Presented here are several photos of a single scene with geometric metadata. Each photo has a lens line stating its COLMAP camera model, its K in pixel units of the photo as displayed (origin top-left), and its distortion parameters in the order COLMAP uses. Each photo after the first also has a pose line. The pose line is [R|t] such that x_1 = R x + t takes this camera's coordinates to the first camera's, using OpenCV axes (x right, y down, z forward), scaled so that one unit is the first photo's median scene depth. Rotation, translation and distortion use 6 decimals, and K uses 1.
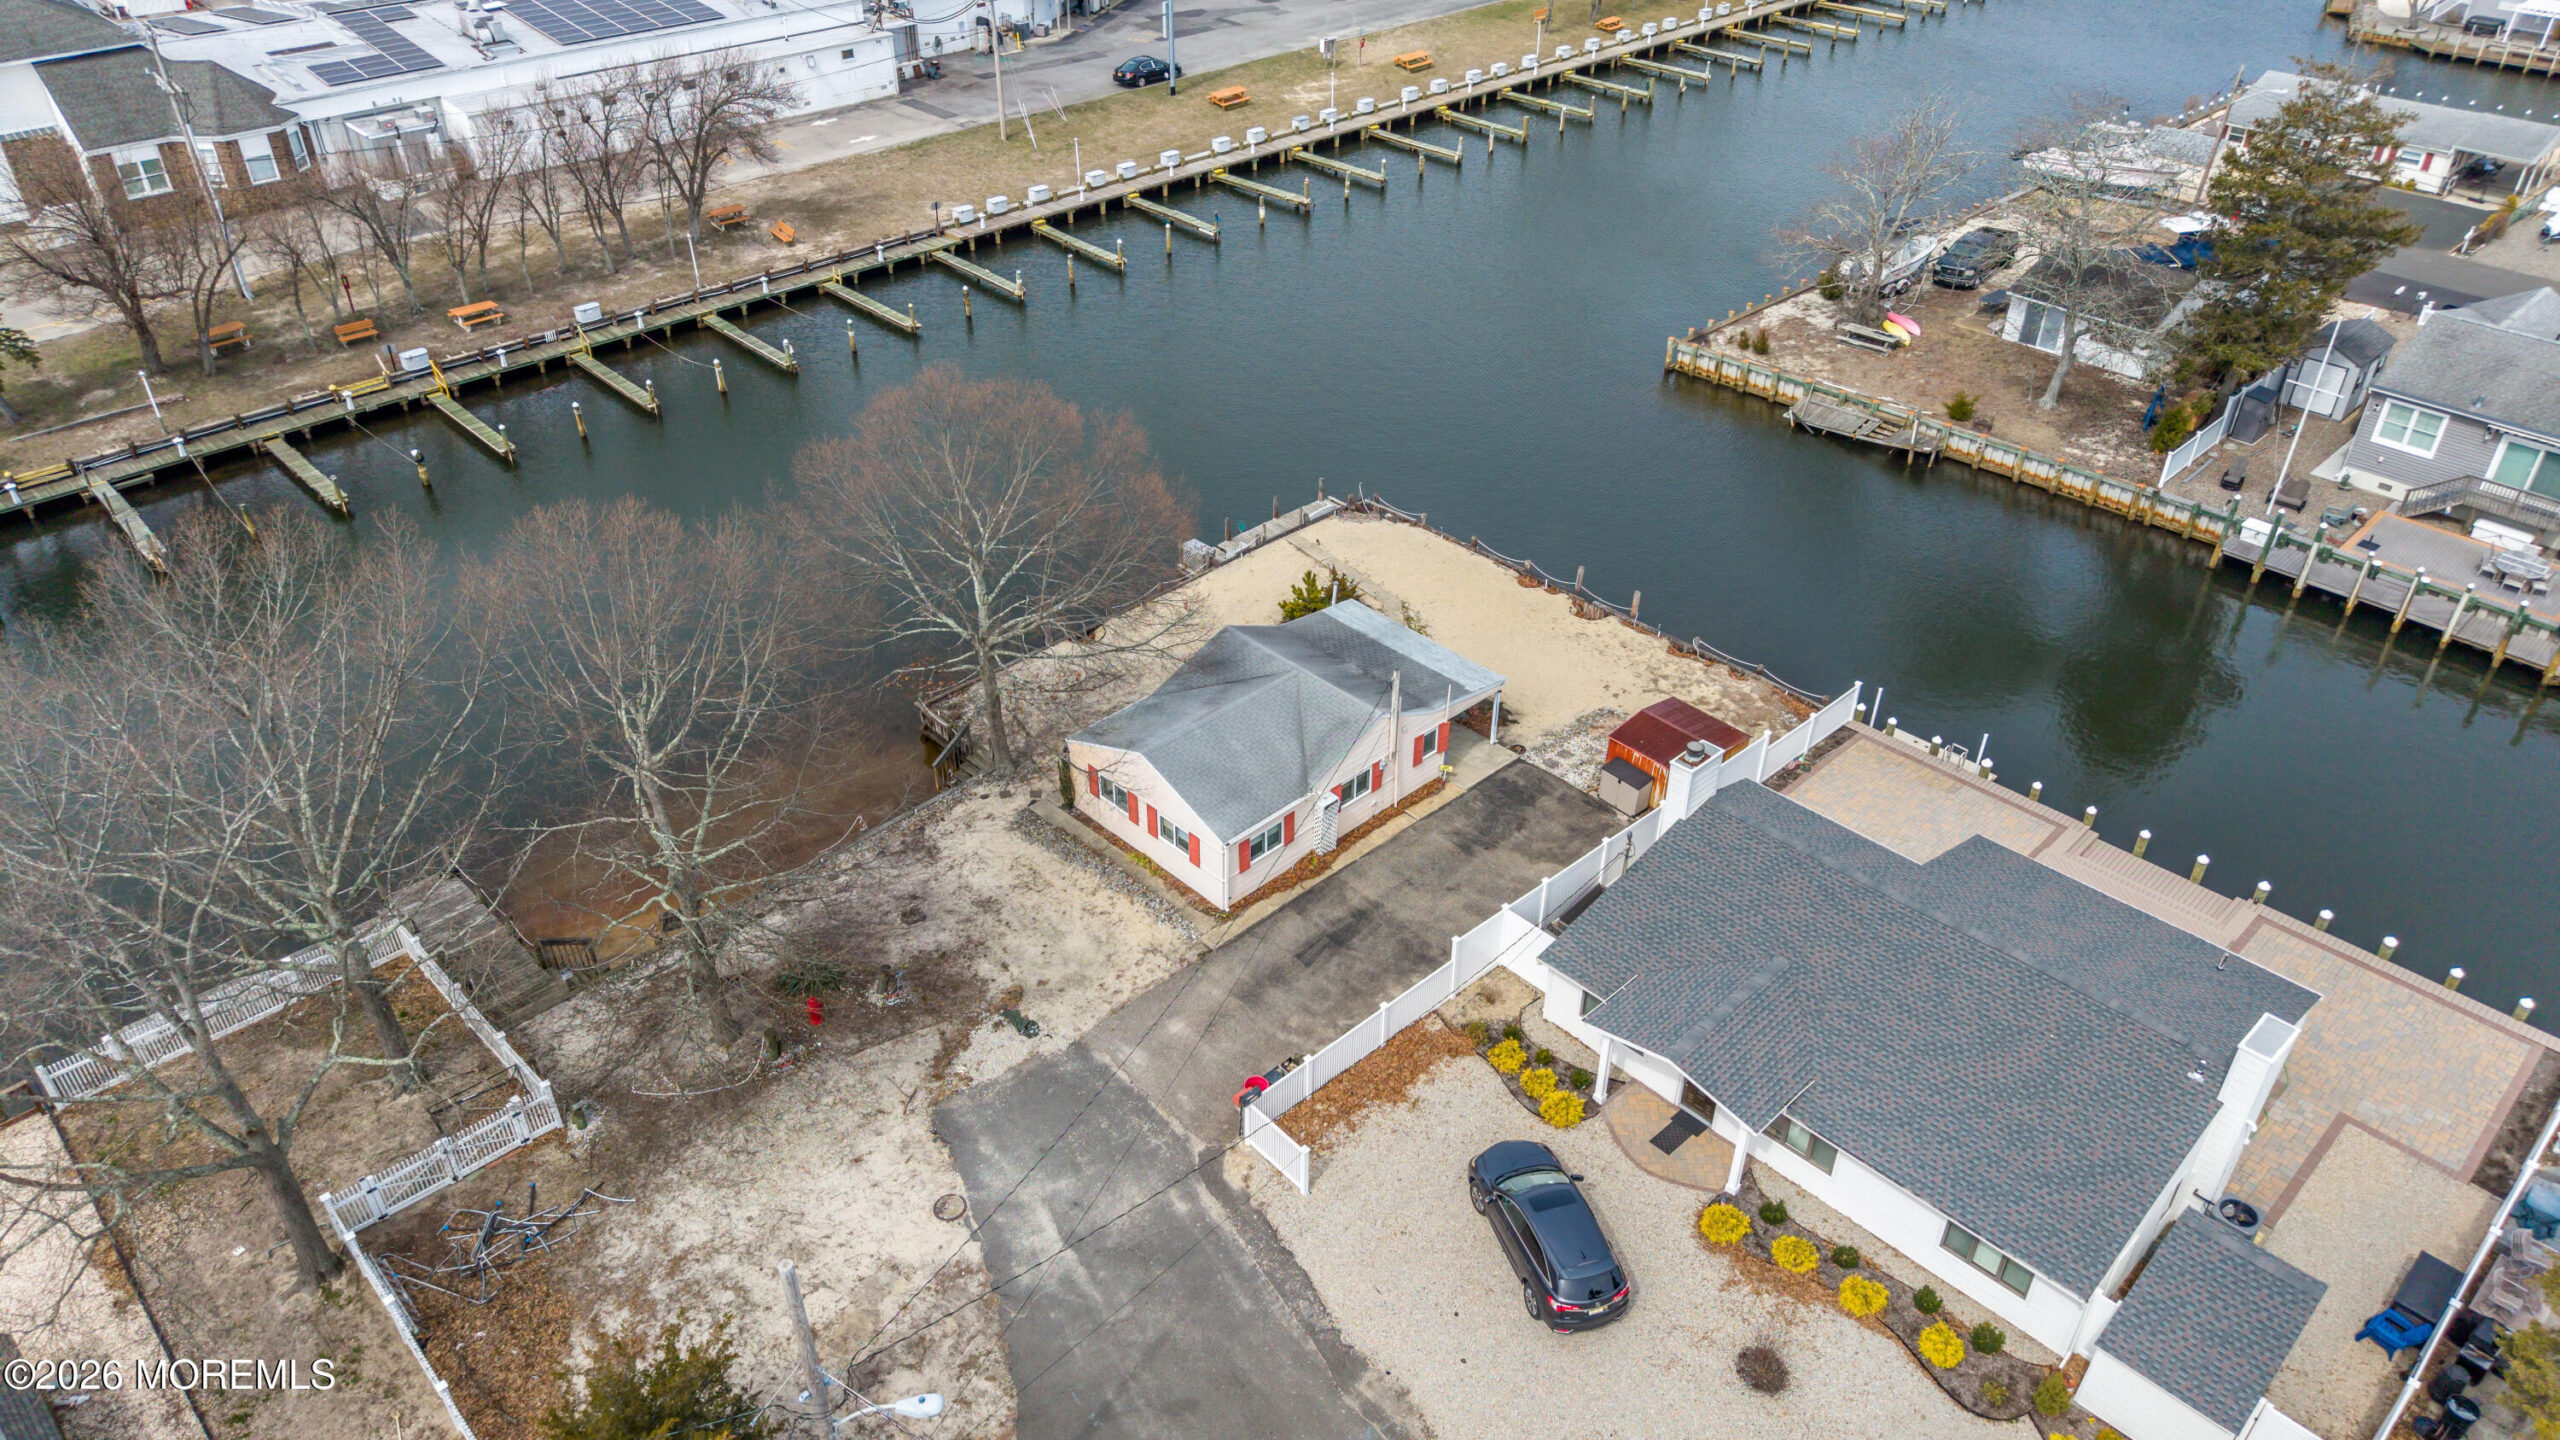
lens RADIAL K [[1709.4, 0, 1280.0], [0, 1709.4, 720.0], [0, 0, 1]] dist [0.045931, -0.061236]
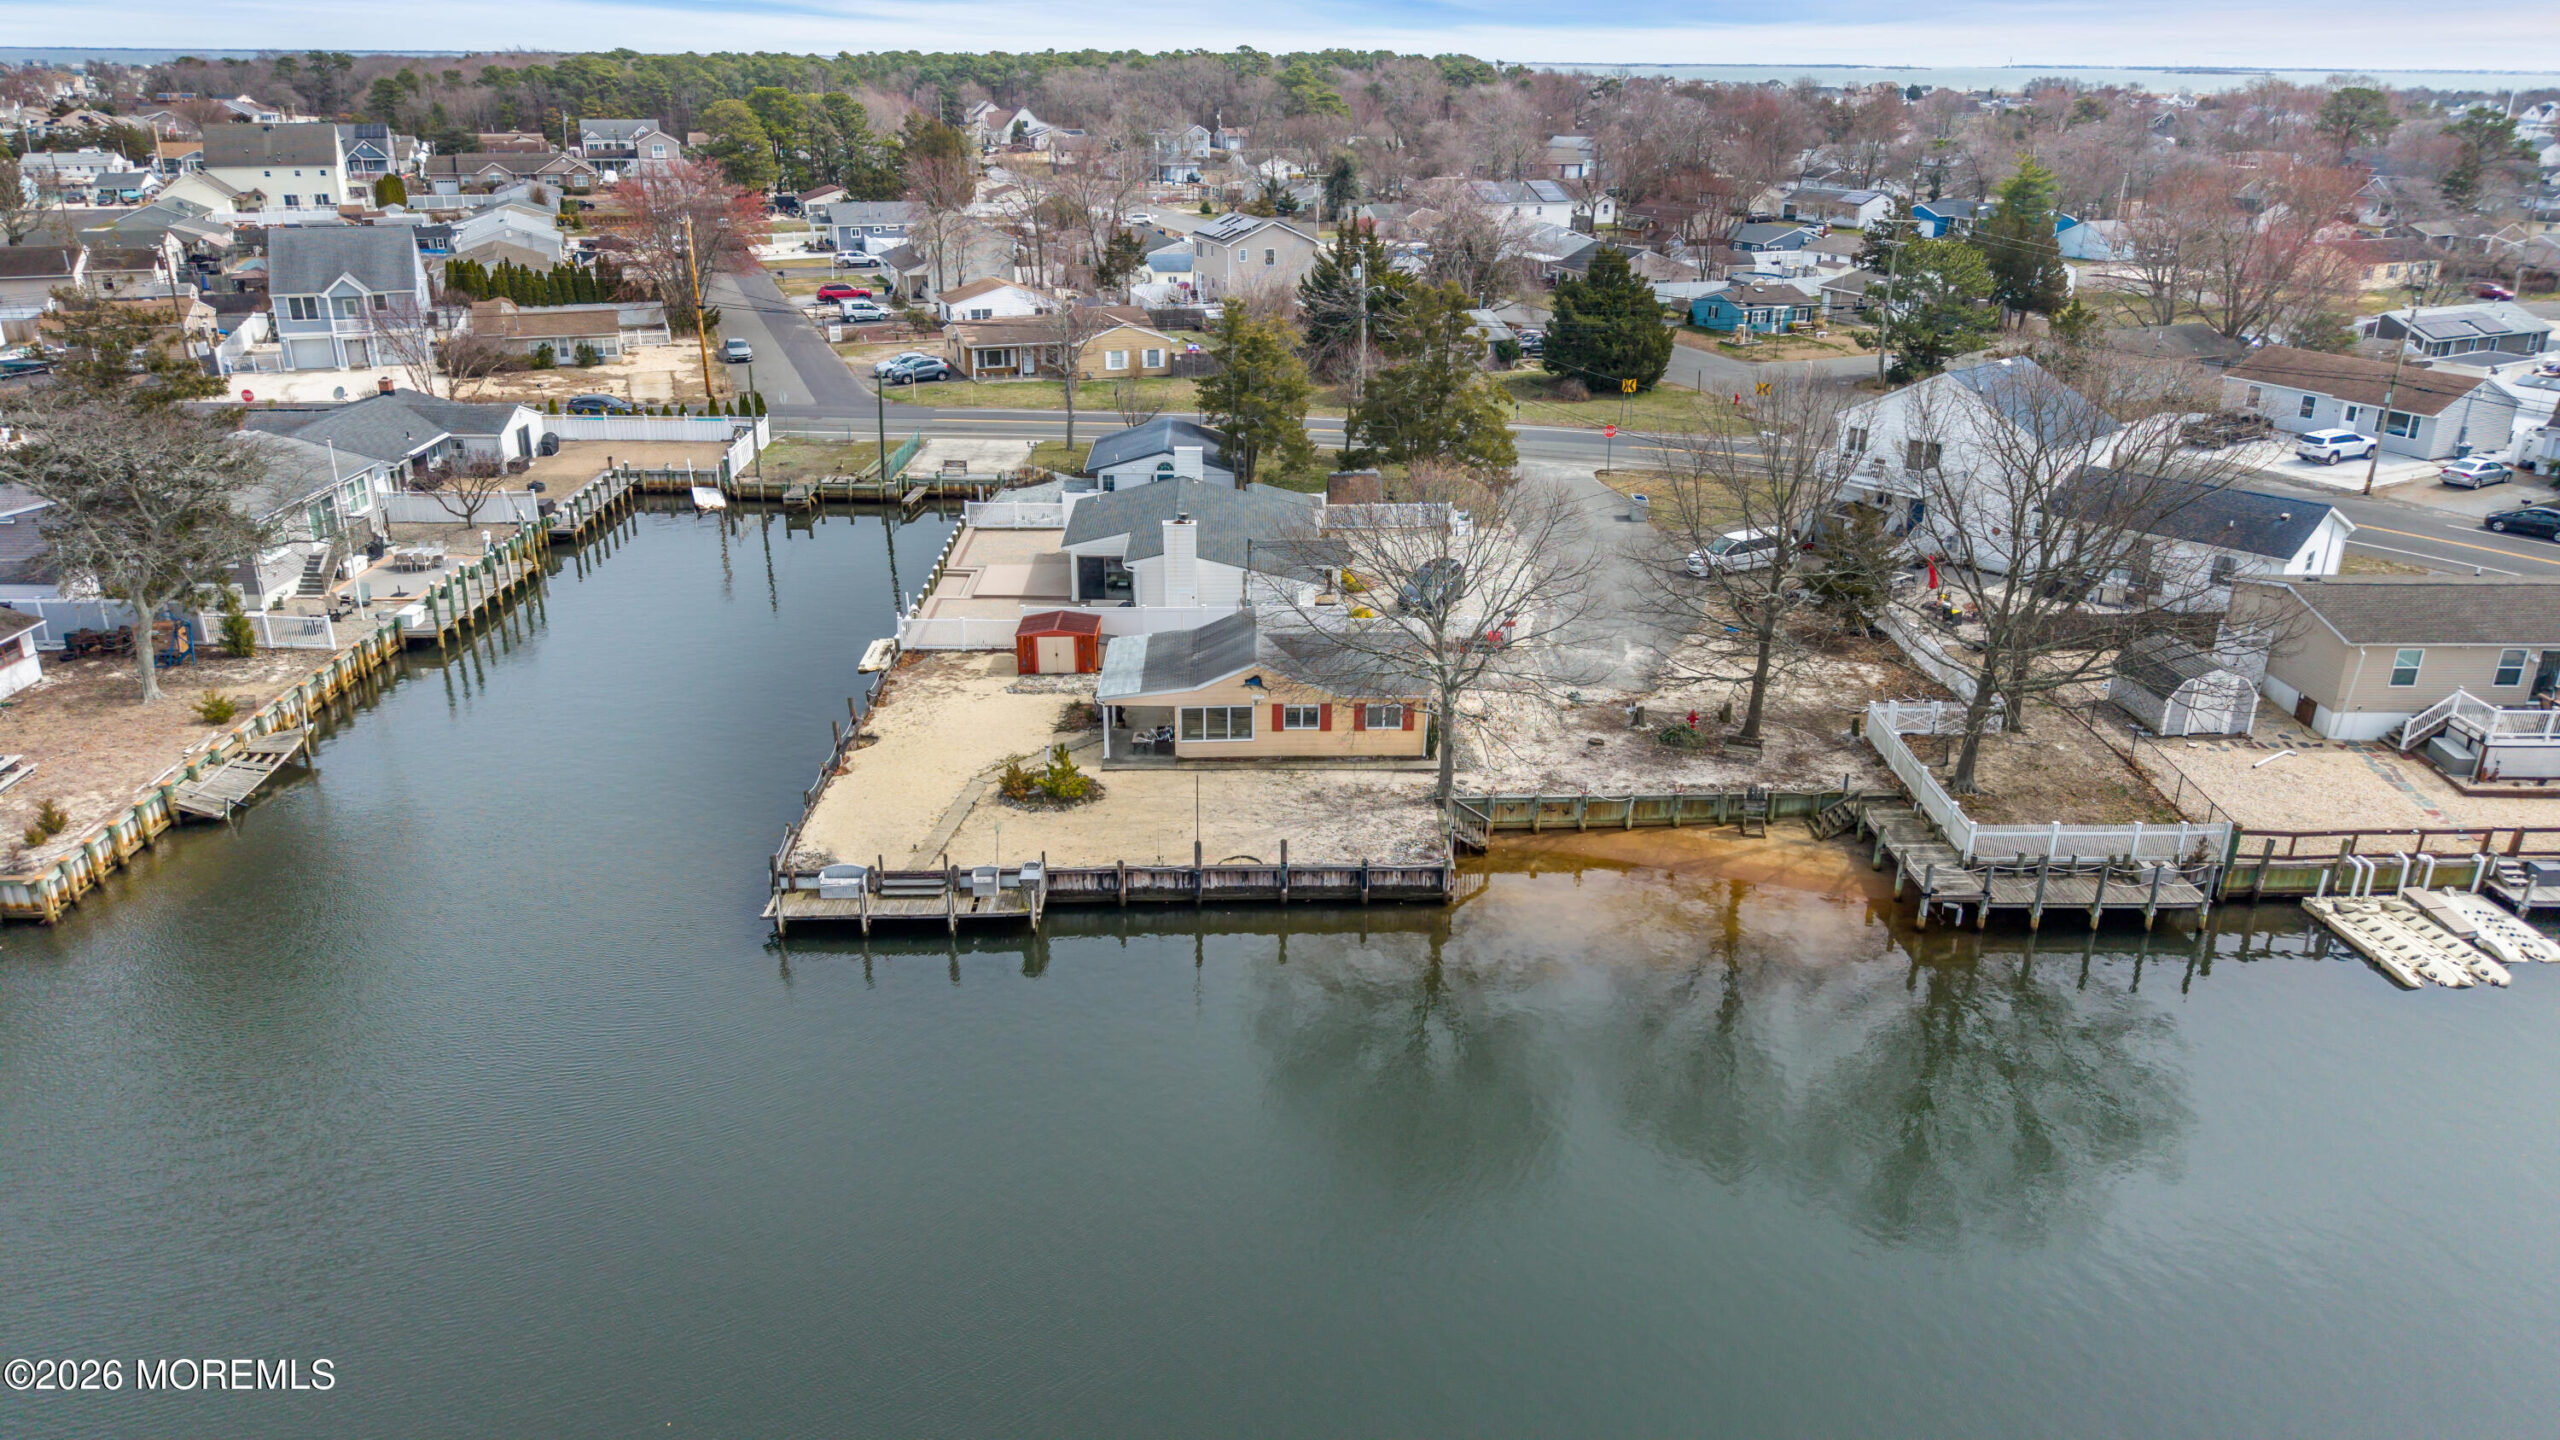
lens RADIAL K [[1695.9, 0, 1281.2], [0, 1695.9, 713.8], [0, 0, 1]] dist [0.047862, -0.053462]
pose [[-0.738052, -0.254049, 0.625091, -0.784747], [0.373366, 0.617891, 0.691960, -0.836319], [-0.562030, 0.744090, -0.361182, 1.462740]]
